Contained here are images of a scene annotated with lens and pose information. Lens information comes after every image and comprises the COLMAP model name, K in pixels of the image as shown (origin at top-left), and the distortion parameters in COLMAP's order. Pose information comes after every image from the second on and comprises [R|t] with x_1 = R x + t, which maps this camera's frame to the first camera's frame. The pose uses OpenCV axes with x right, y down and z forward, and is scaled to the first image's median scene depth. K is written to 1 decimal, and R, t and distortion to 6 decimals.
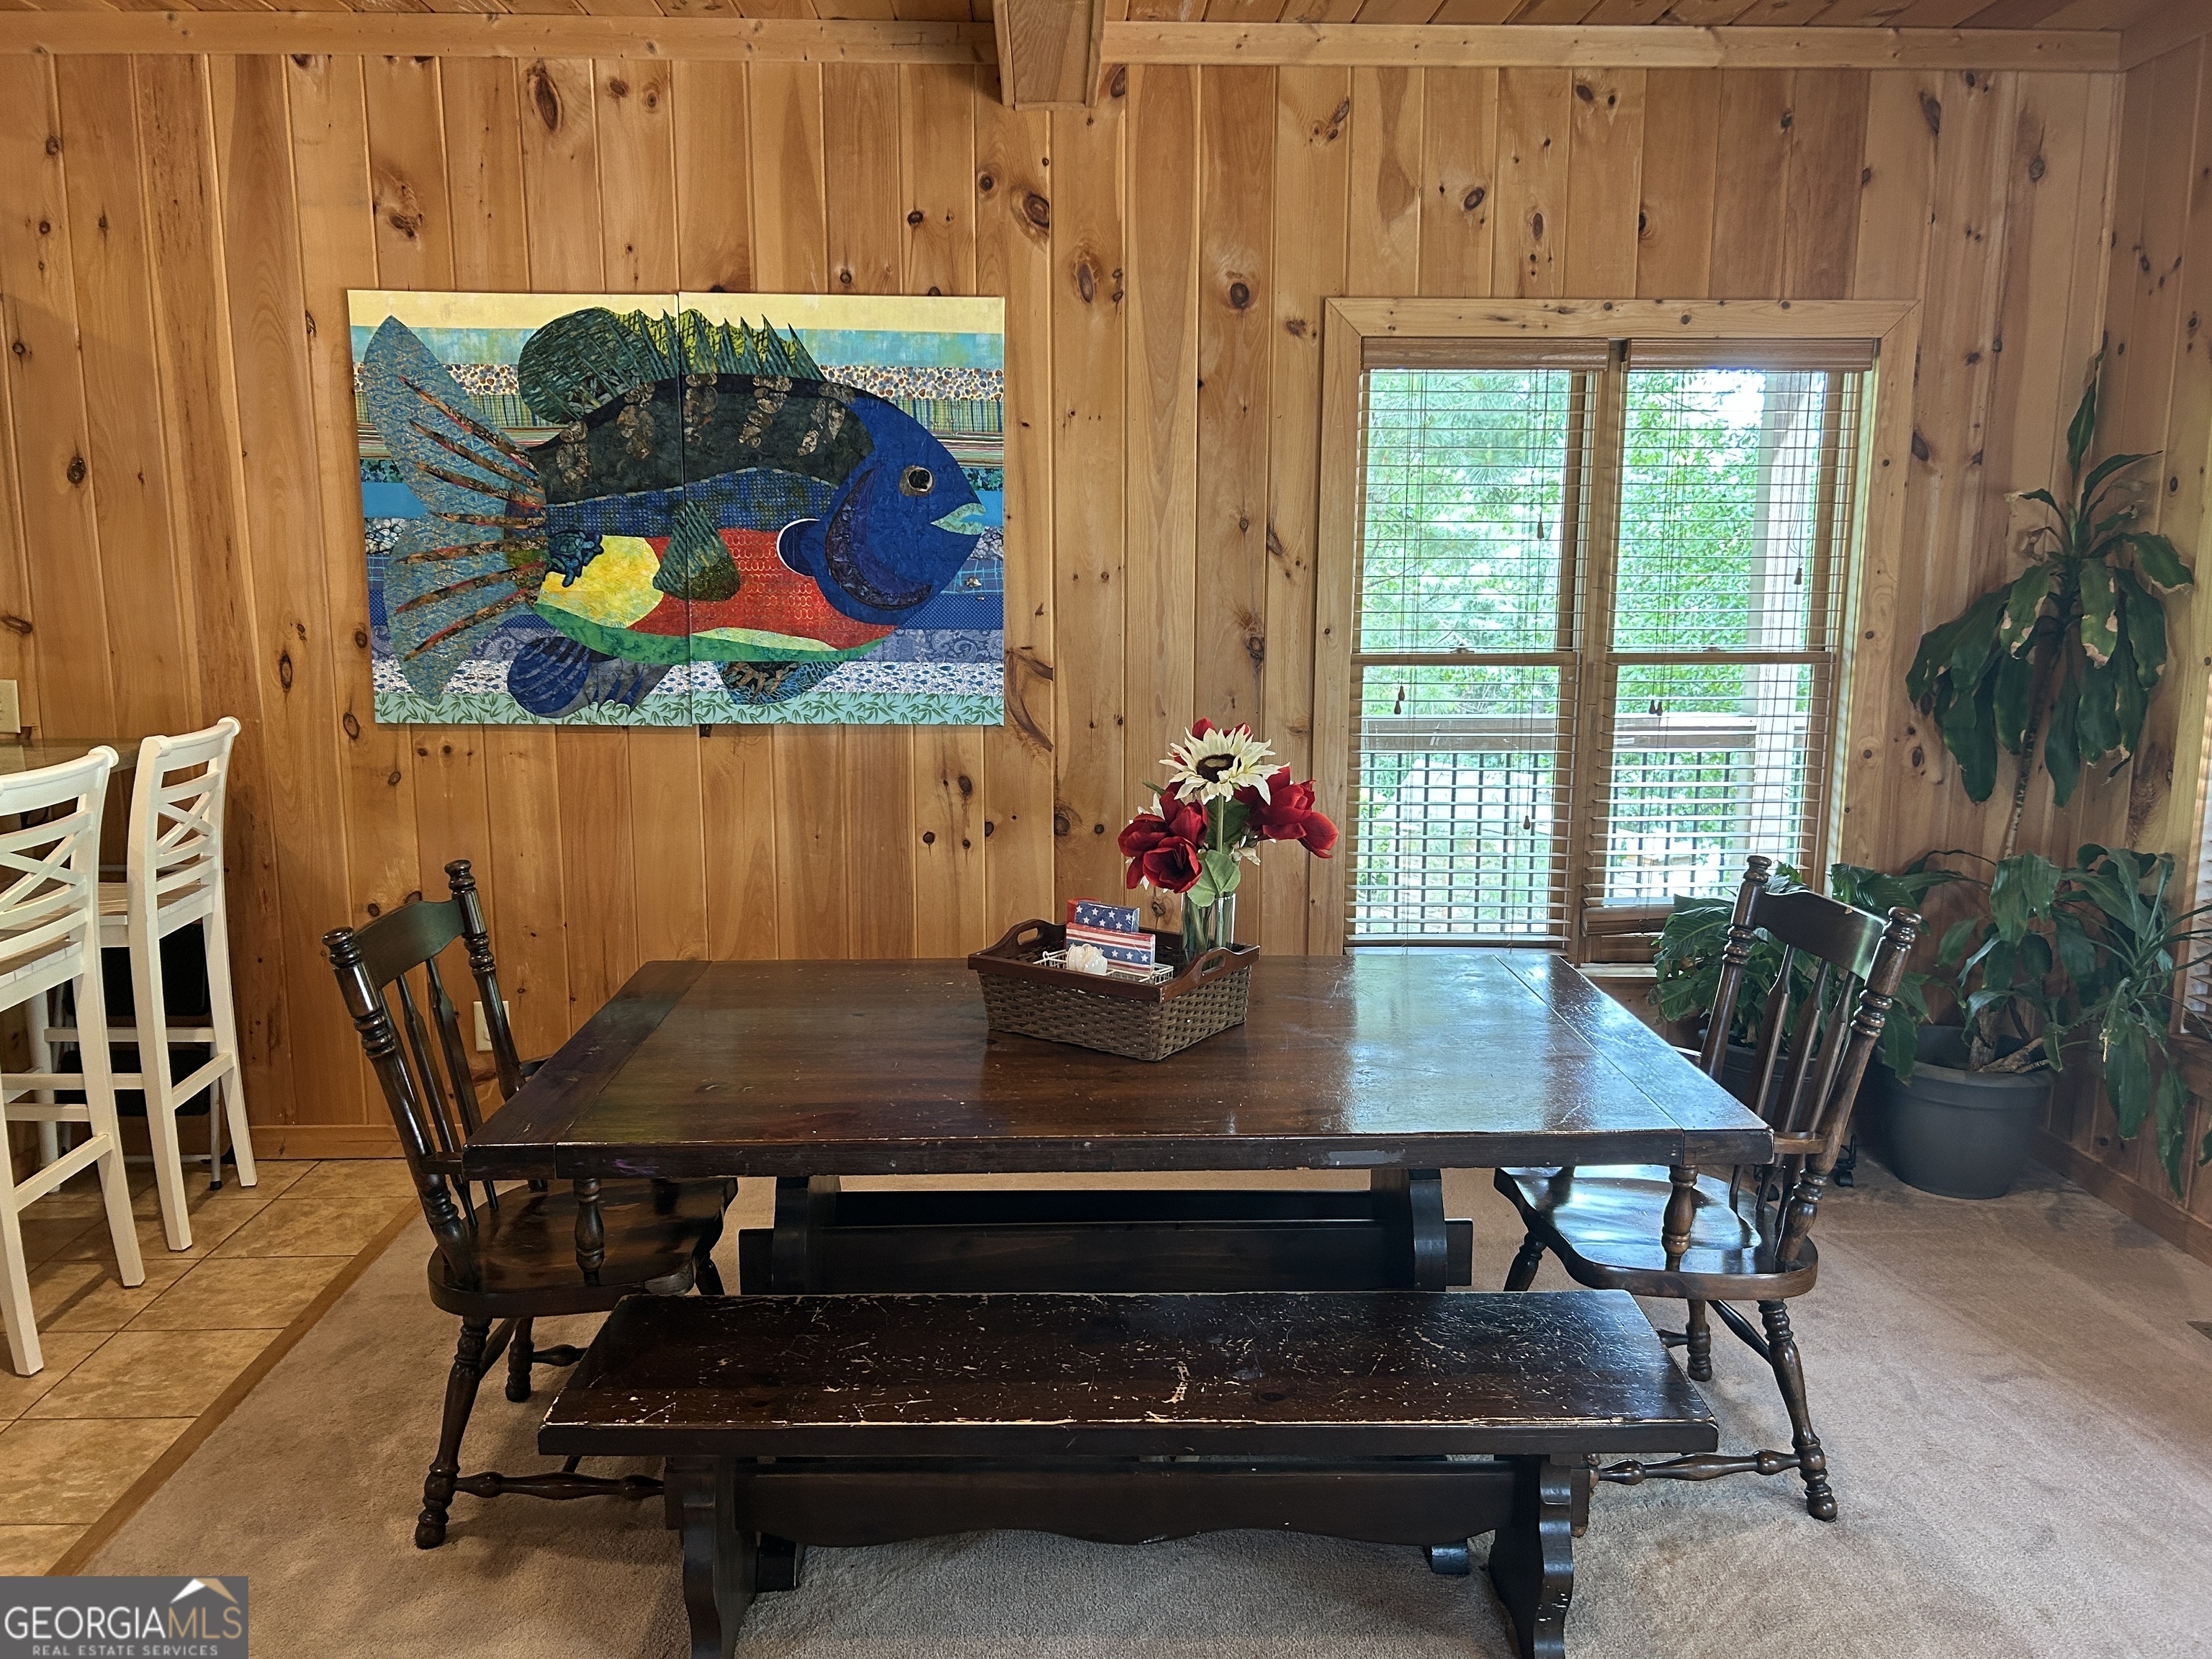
lens RADIAL K [[1683.2, 0, 1106.0], [0, 1683.2, 829.5], [0, 0, 1]] dist [0.006125, 0.001079]
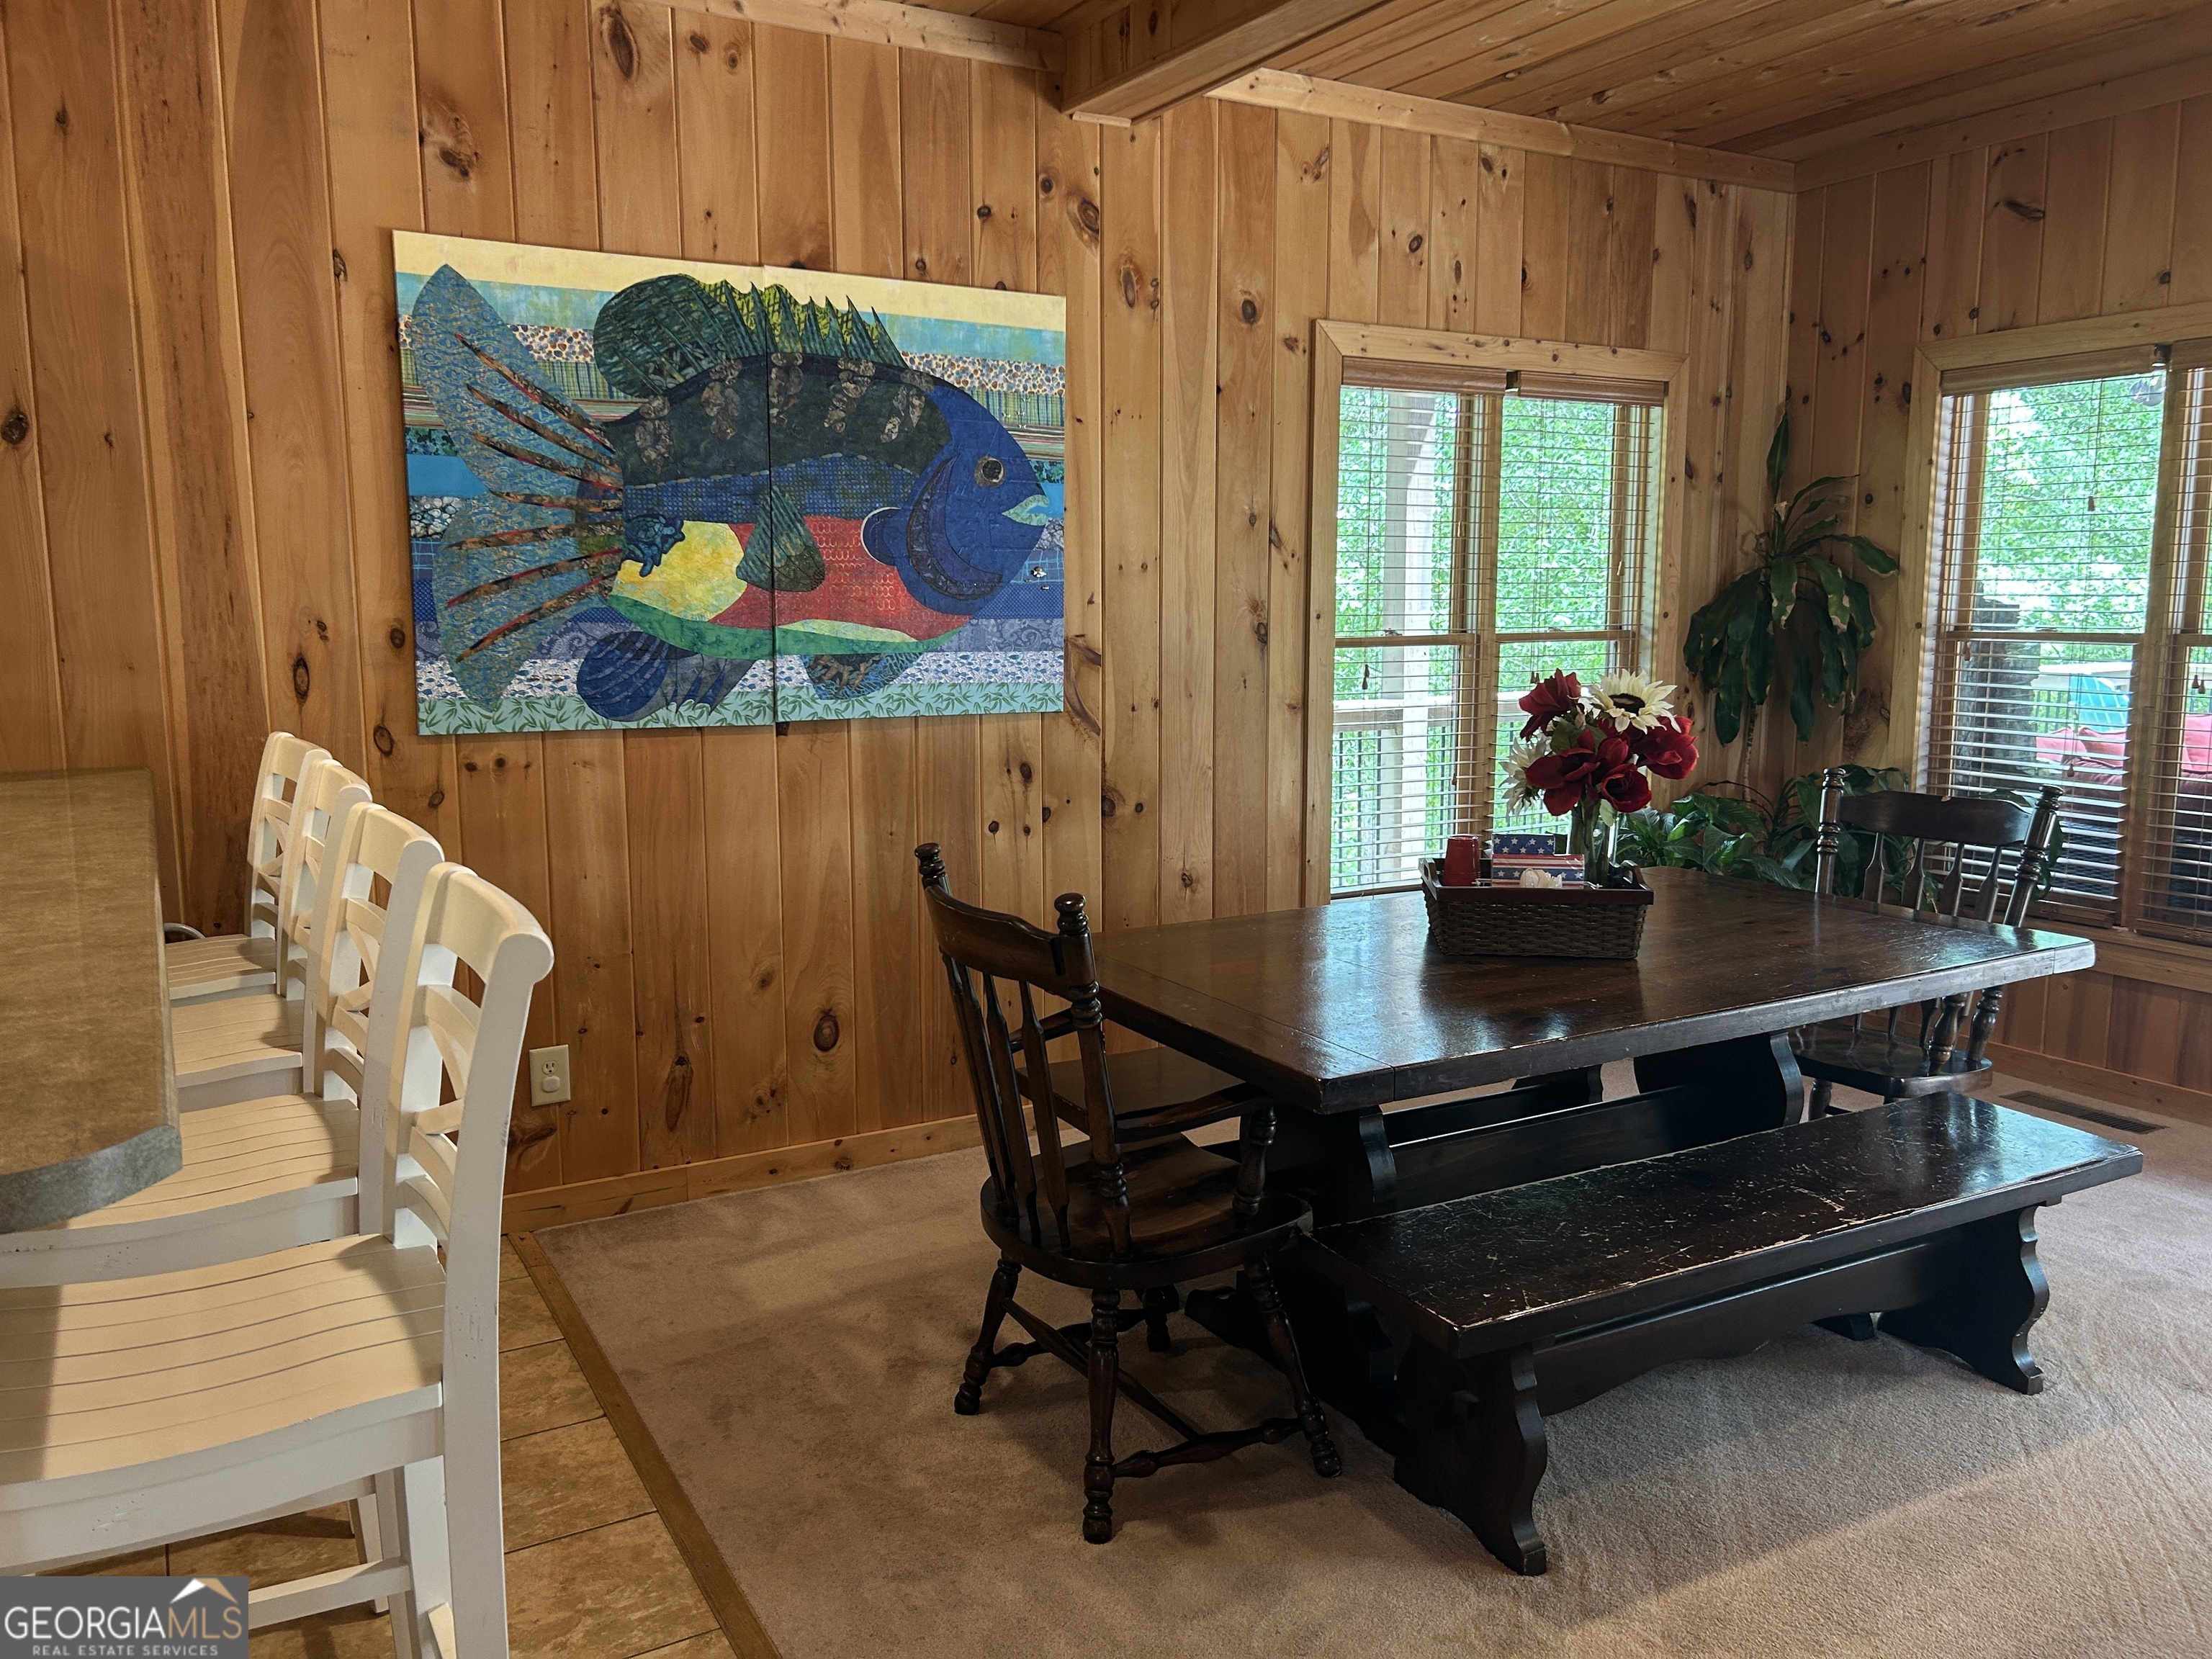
lens RADIAL K [[1662.4, 0, 1106.0], [0, 1662.4, 829.5], [0, 0, 1]] dist [0.006973, -0.007643]
pose [[0.885500, -0.070570, 0.459249, -0.525554], [0.081500, 0.996665, -0.003993, 0.016640], [-0.457436, 0.040964, 0.888298, 0.091801]]
